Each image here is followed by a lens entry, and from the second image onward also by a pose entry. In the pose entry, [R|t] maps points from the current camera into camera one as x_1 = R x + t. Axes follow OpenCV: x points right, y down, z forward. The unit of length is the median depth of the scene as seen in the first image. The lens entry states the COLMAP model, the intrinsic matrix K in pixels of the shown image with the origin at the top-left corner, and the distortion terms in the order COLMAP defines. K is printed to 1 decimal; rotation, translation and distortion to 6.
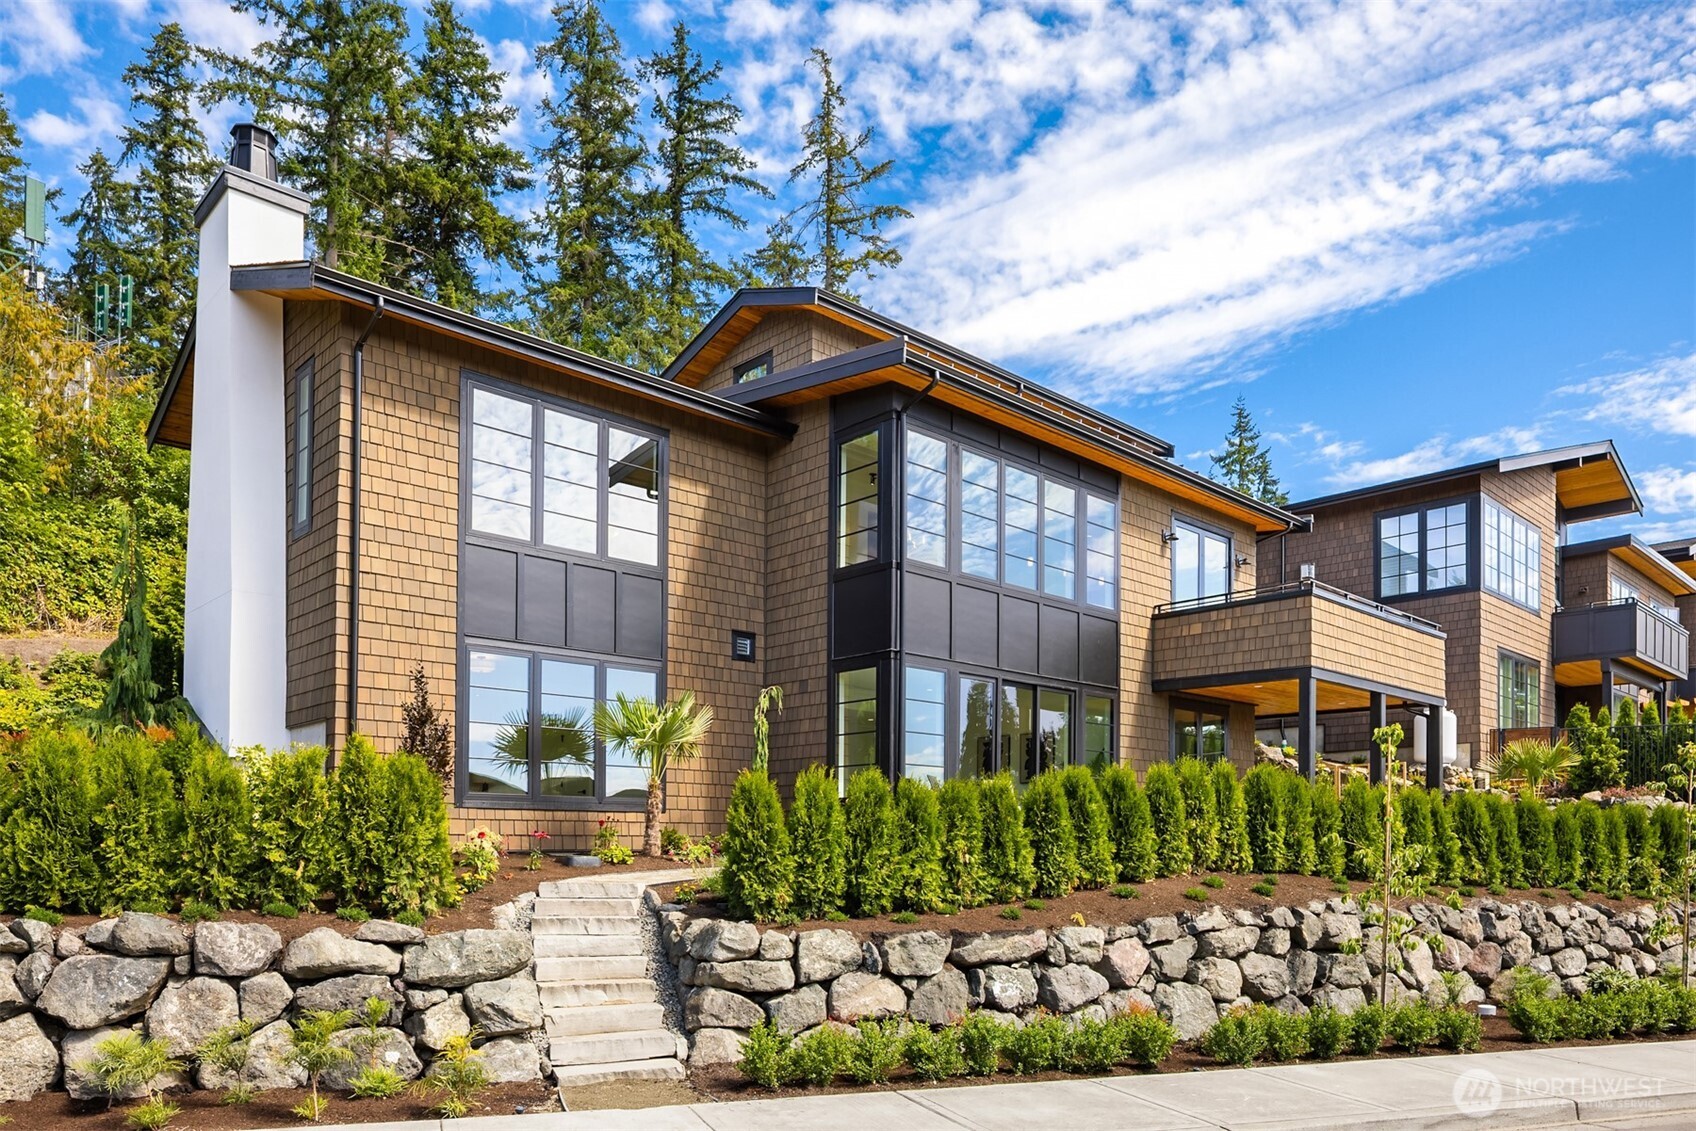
lens RADIAL K [[1171.3, 0, 850.1], [0, 1171.3, 569.9], [0, 0, 1]] dist [-0.012167, 0.003516]
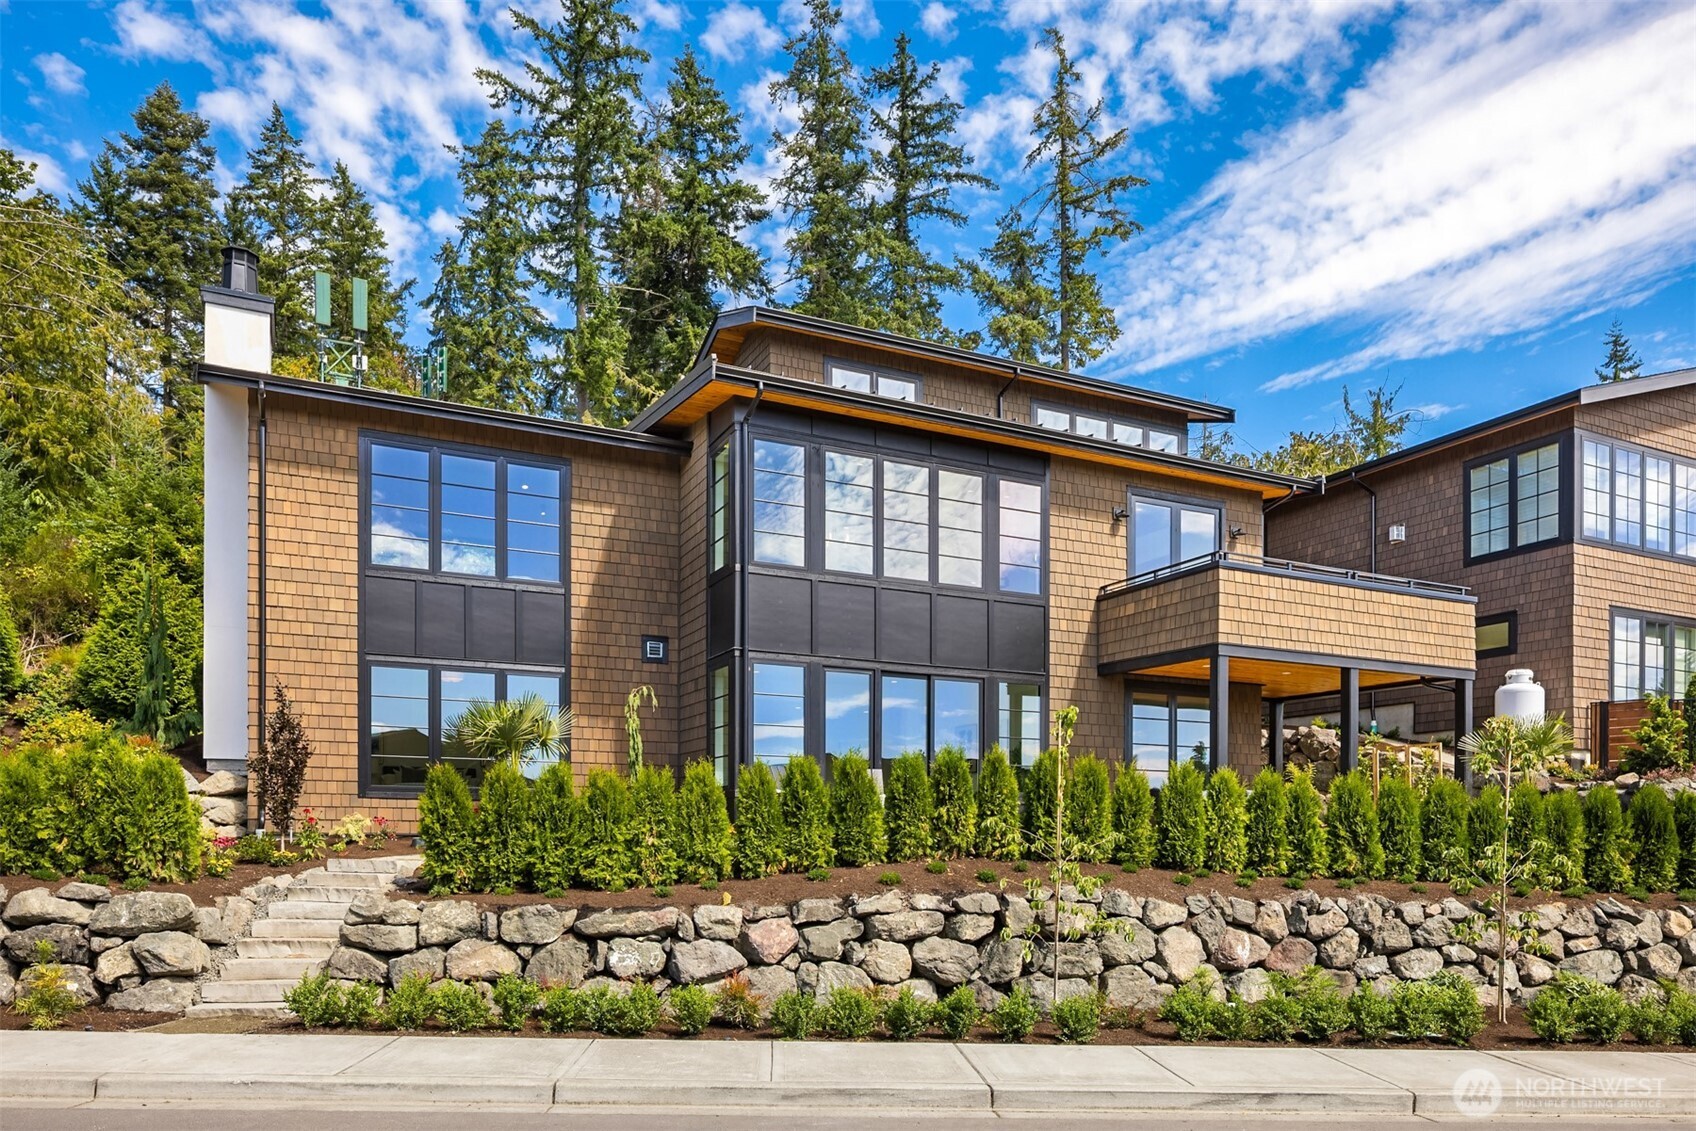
lens RADIAL K [[1171.3, 0, 849.1], [0, 1171.3, 571.0], [0, 0, 1]] dist [-0.012167, 0.003516]
pose [[0.949803, -0.064918, -0.306041, 0.404481], [0.067159, 0.997737, -0.003212, 0.007407], [0.305557, -0.017502, 0.952013, 0.015820]]
